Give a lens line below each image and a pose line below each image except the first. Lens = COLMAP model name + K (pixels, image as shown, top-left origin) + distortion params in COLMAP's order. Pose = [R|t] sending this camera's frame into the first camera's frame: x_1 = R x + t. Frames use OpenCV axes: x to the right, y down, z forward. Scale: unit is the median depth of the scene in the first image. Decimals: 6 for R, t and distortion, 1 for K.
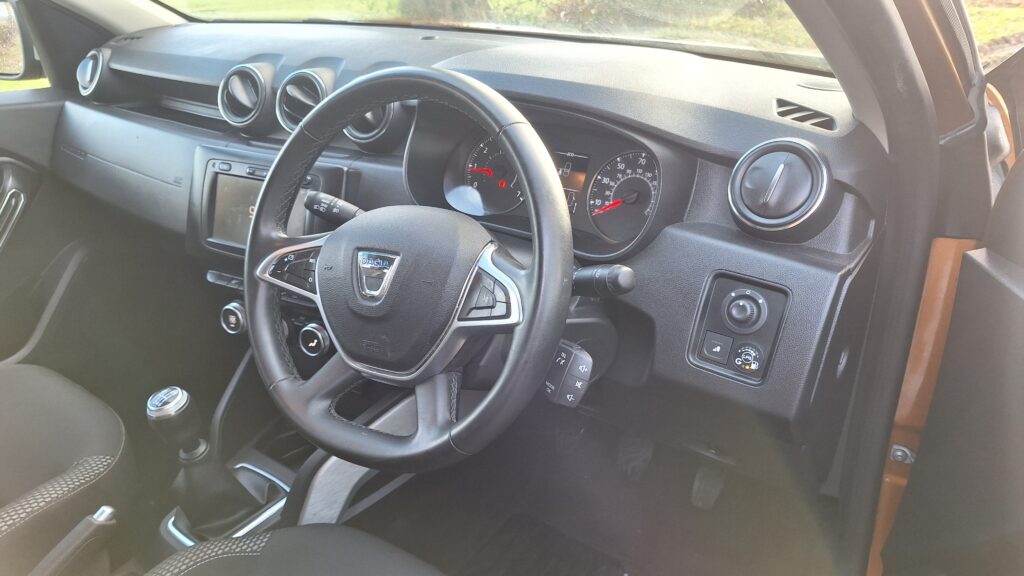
lens RADIAL K [[706.2, 0, 513.5], [0, 706.2, 279.5], [0, 0, 1]] dist [0.088940, -0.112321]
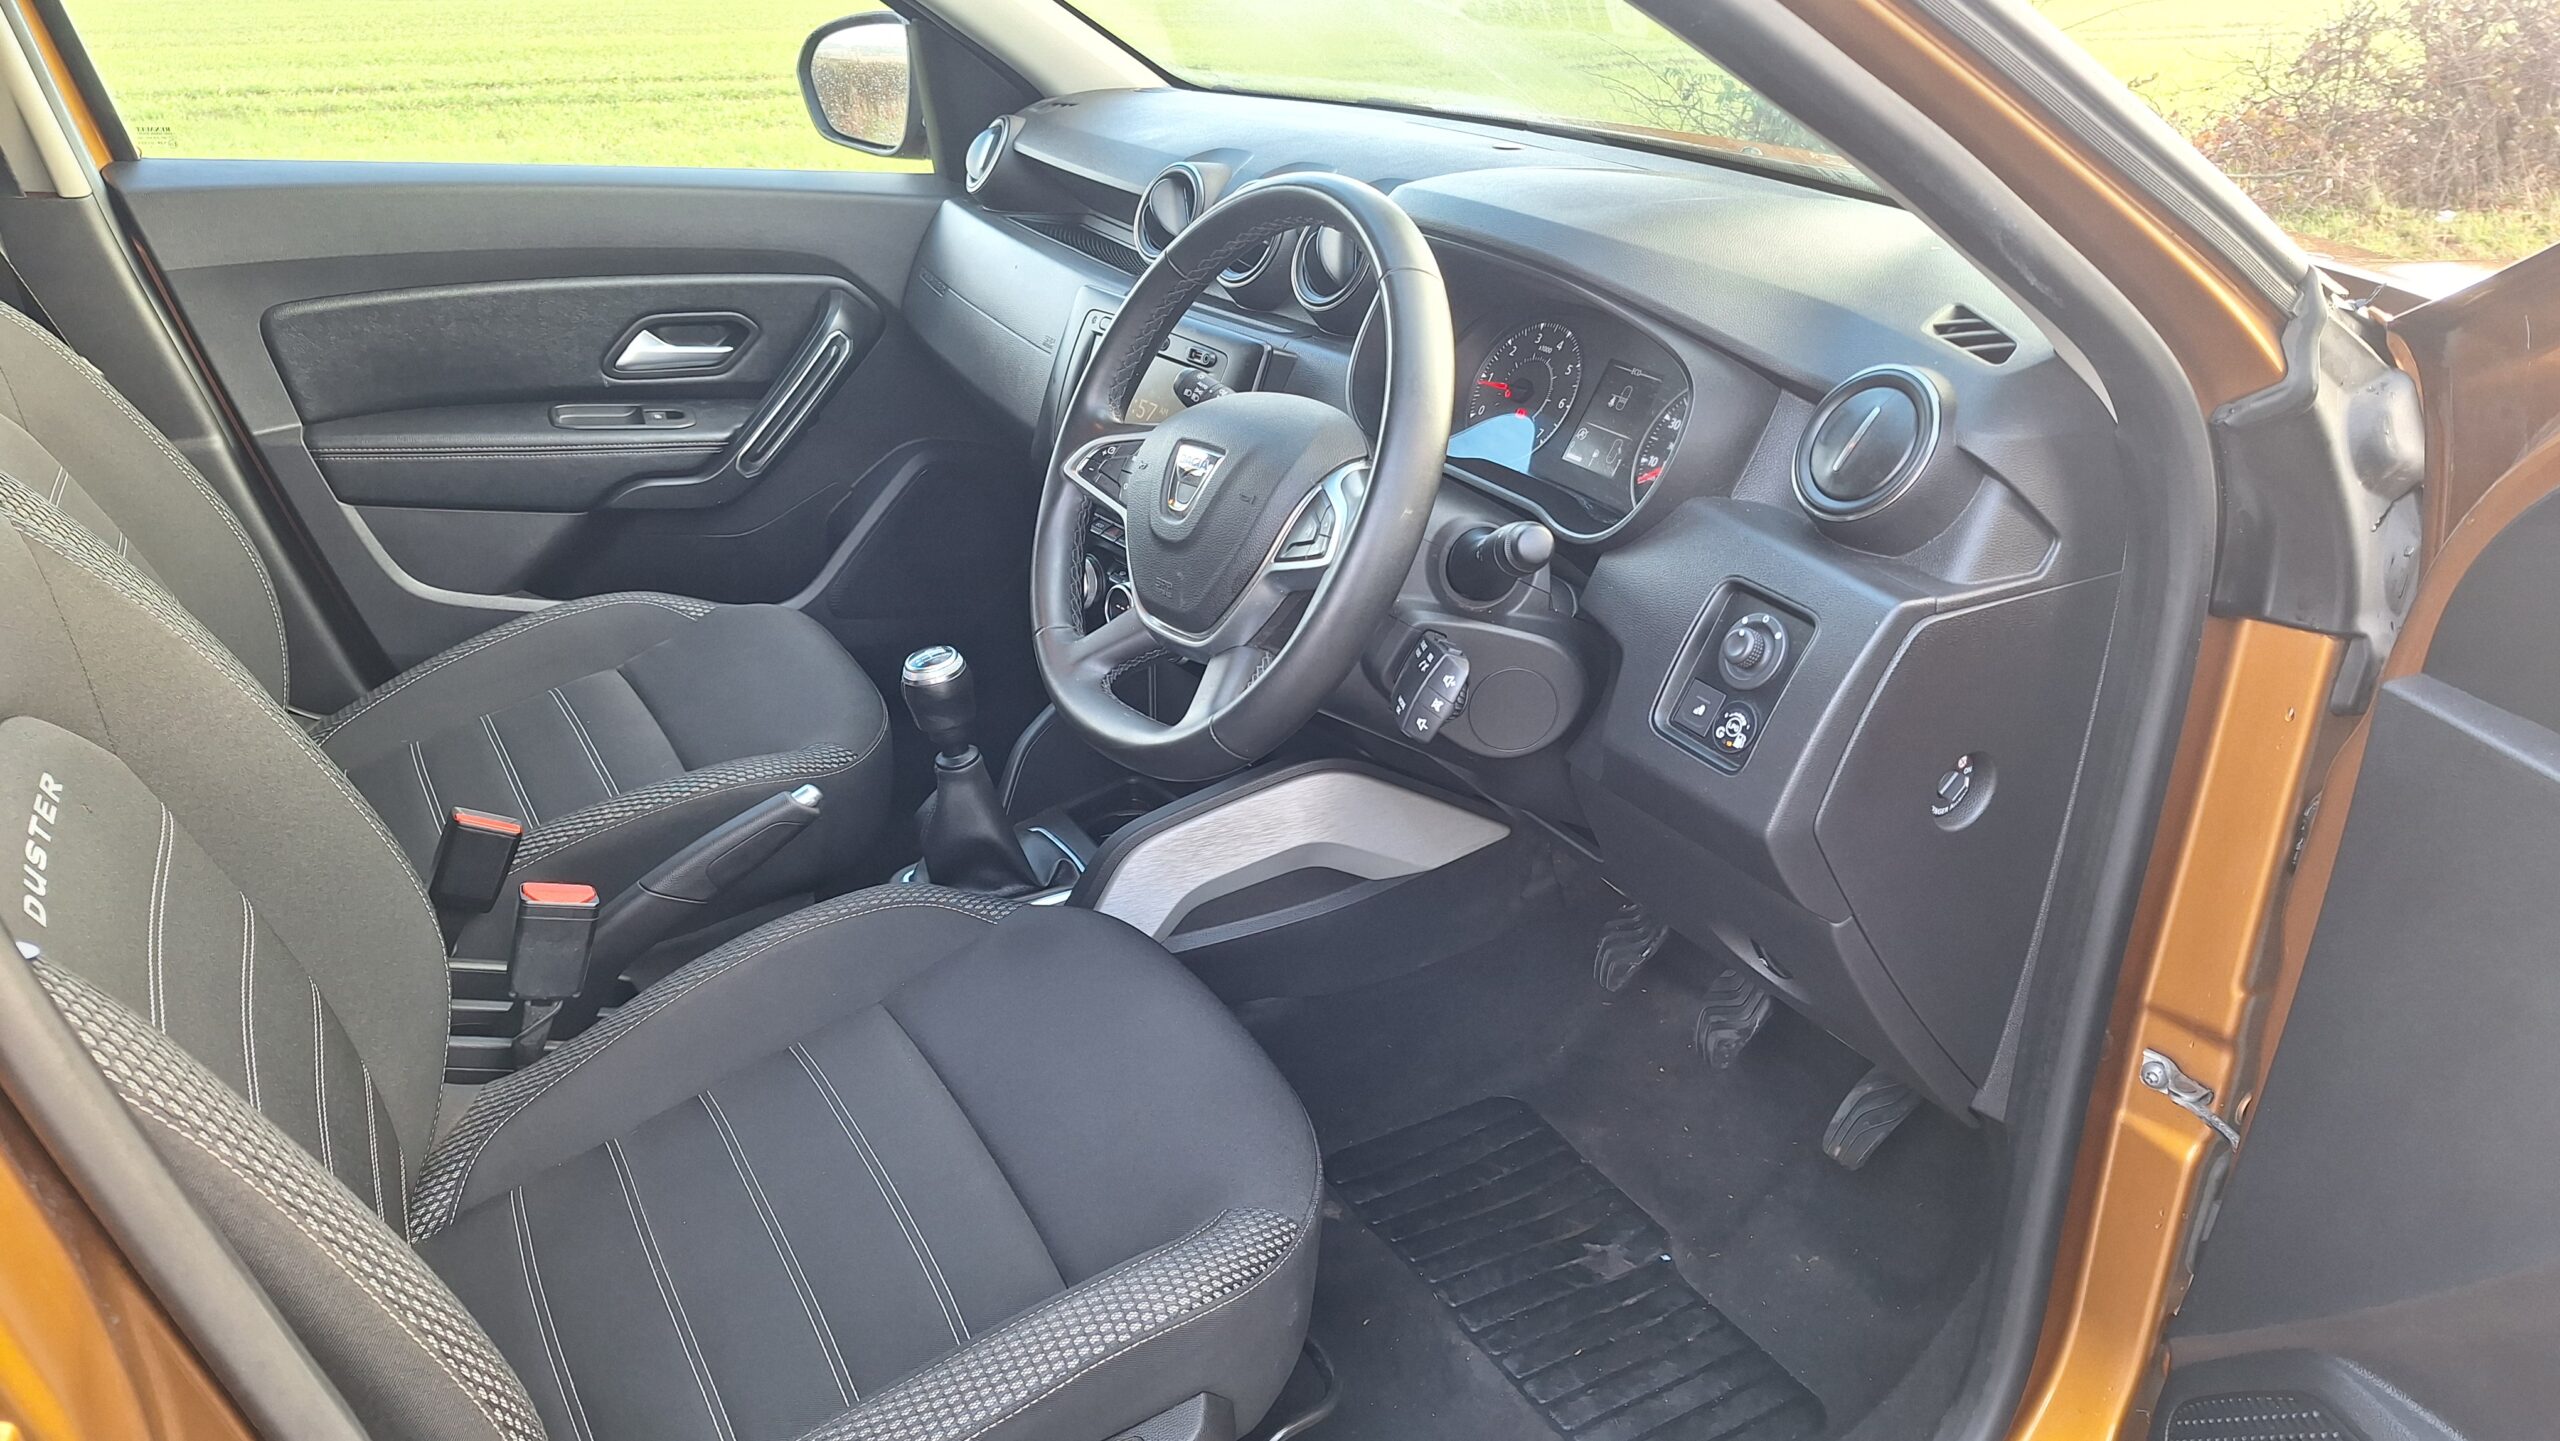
lens RADIAL K [[1765.5, 0, 1283.8], [0, 1765.5, 699.4], [0, 0, 1]] dist [0.088940, -0.112321]
pose [[0.904368, 0.210112, -0.371445, 0.468475], [-0.221948, 0.974995, 0.011134, 0.135176], [0.364496, 0.072372, 0.928388, -0.415435]]
